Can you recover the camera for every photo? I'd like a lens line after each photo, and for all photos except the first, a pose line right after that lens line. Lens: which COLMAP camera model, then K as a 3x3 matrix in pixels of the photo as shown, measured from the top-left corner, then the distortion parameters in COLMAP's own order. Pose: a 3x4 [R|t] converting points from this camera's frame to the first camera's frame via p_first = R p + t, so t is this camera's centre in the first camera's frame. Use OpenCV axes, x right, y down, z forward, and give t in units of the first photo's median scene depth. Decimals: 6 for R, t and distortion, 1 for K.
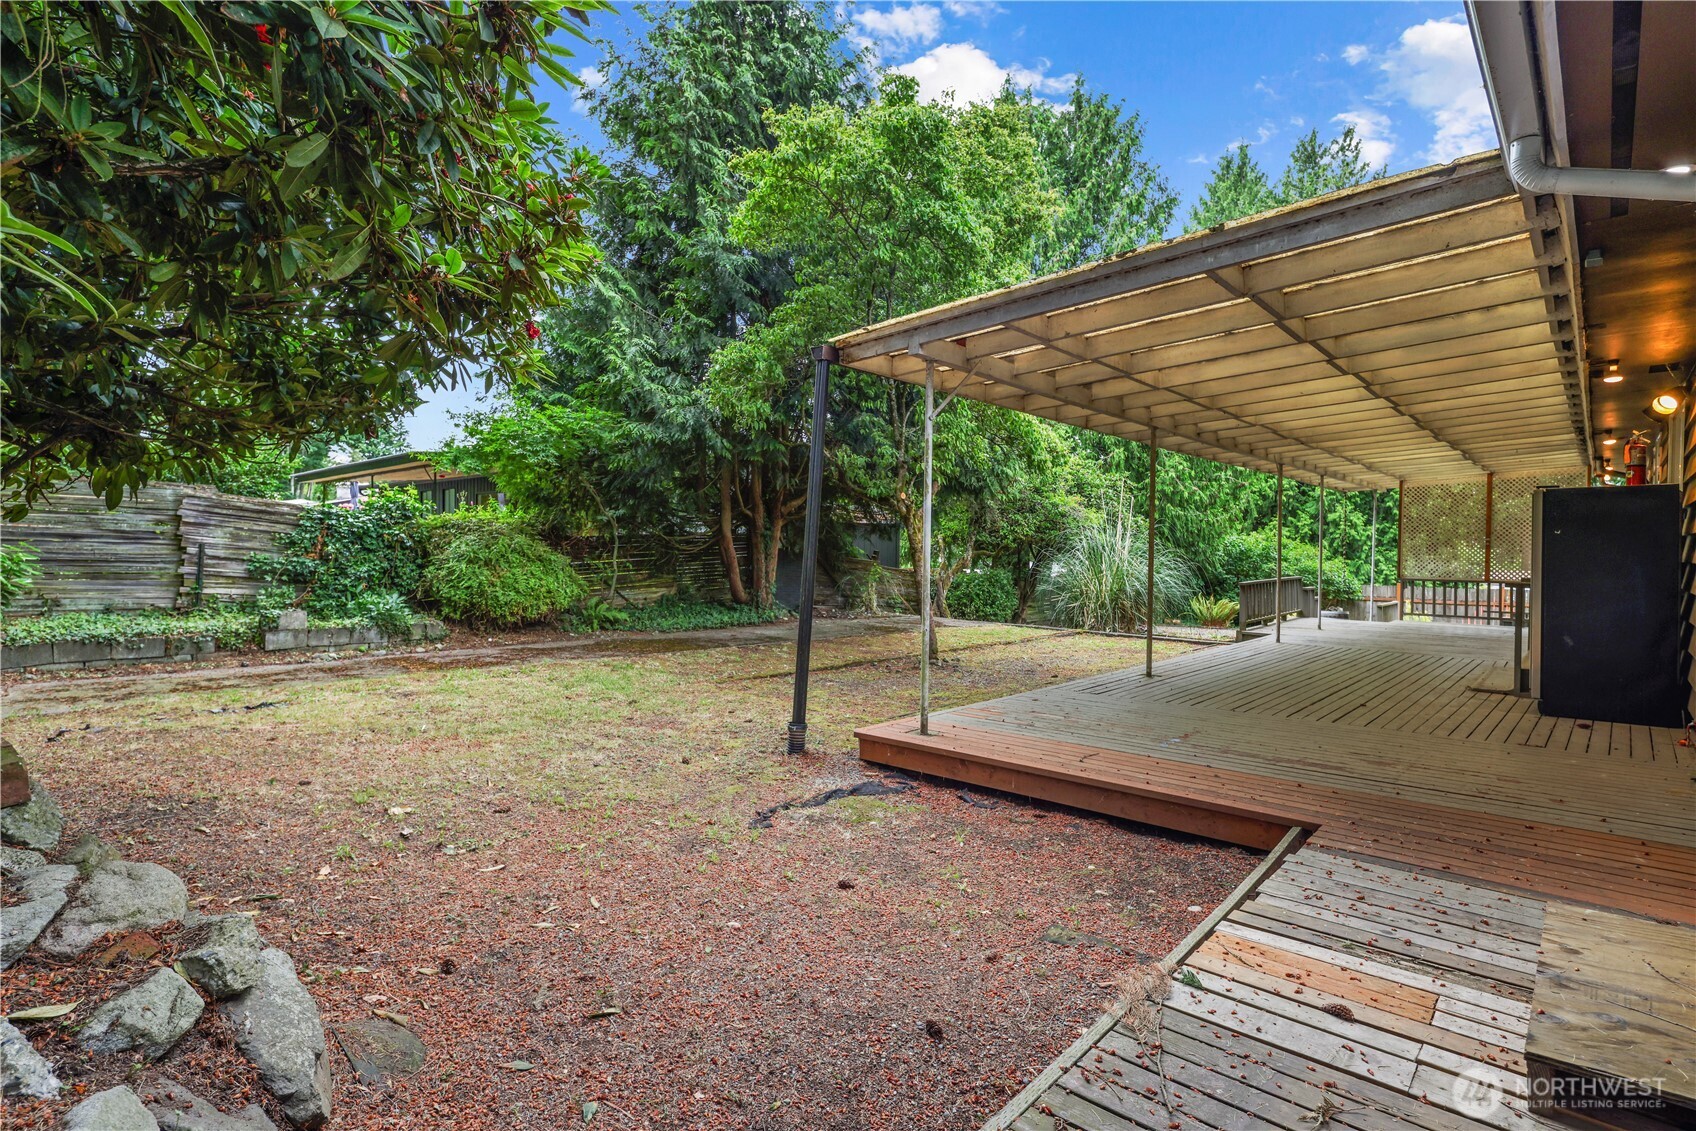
lens RADIAL K [[840.3, 0, 848.0], [0, 840.3, 565.5], [0, 0, 1]] dist [0.000903, -0.000313]
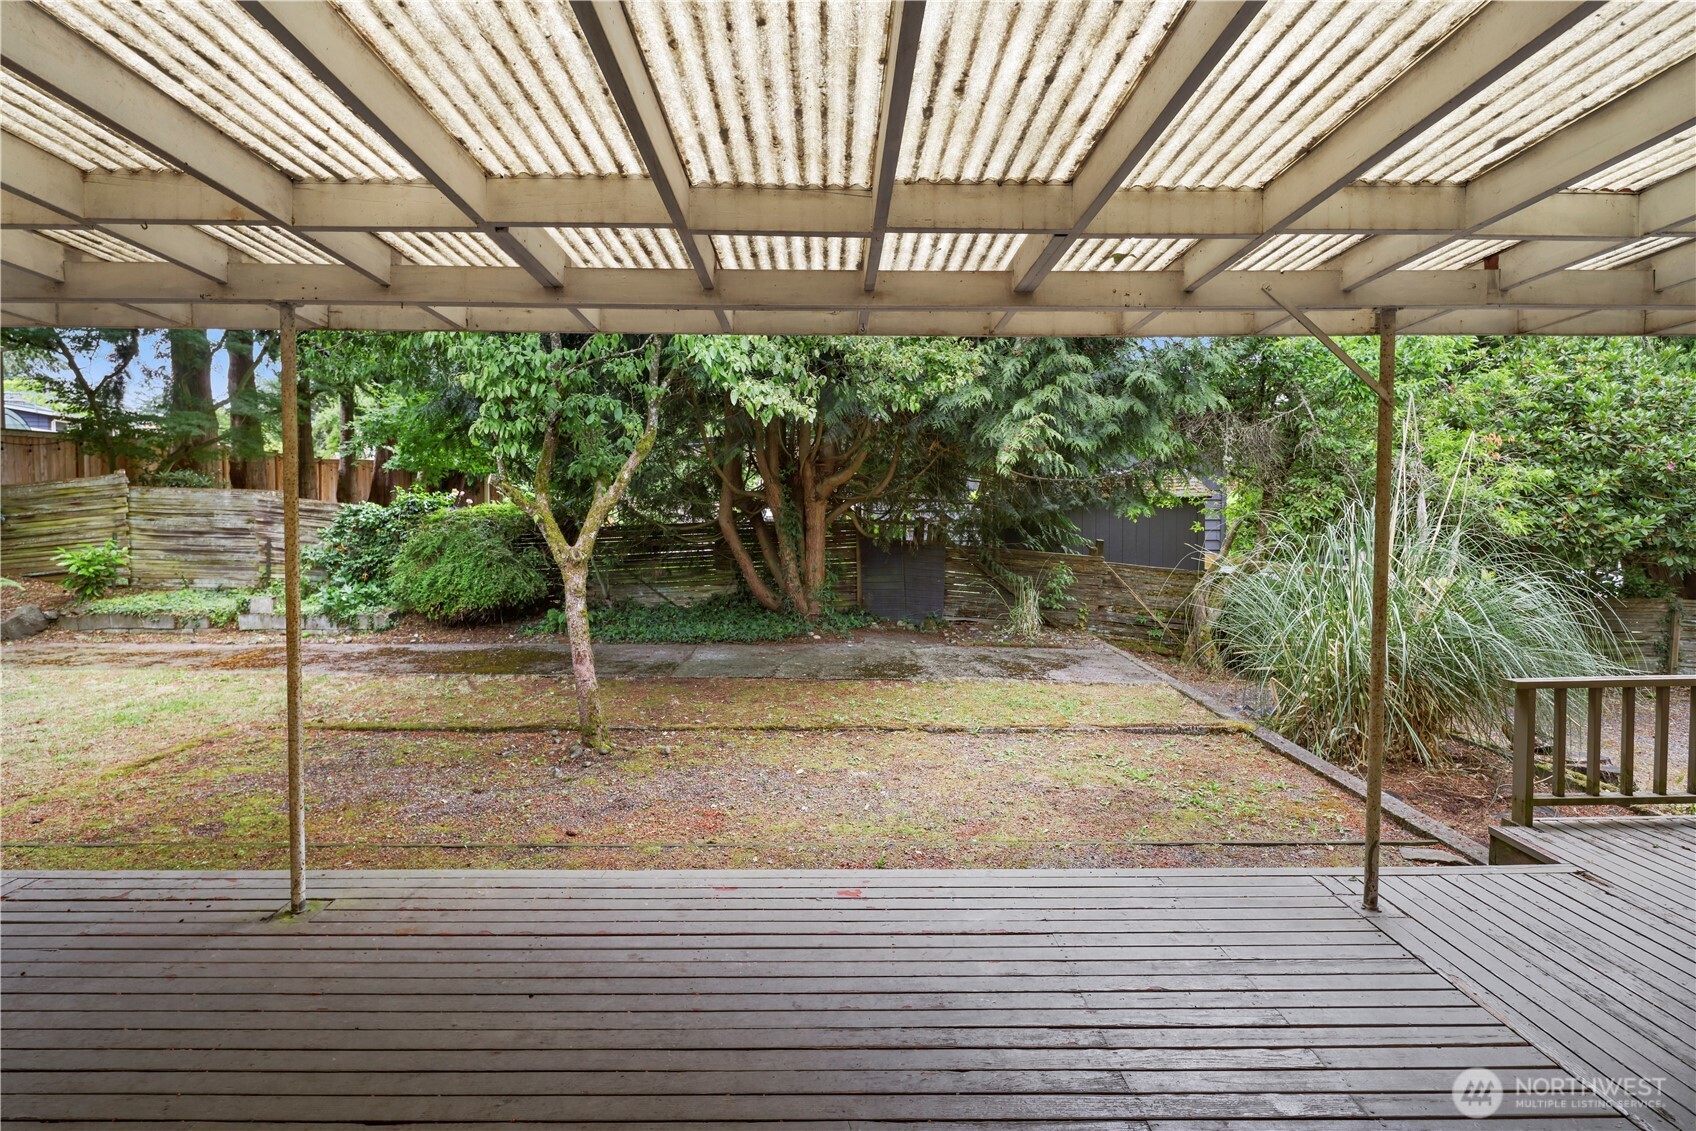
lens RADIAL K [[840.3, 0, 848.0], [0, 840.3, 565.5], [0, 0, 1]] dist [0.000903, -0.000313]
pose [[0.675091, 0.027538, -0.737221, 0.728687], [-0.007439, 0.999506, 0.030523, -0.030385], [0.737697, -0.015121, 0.674962, 0.816494]]
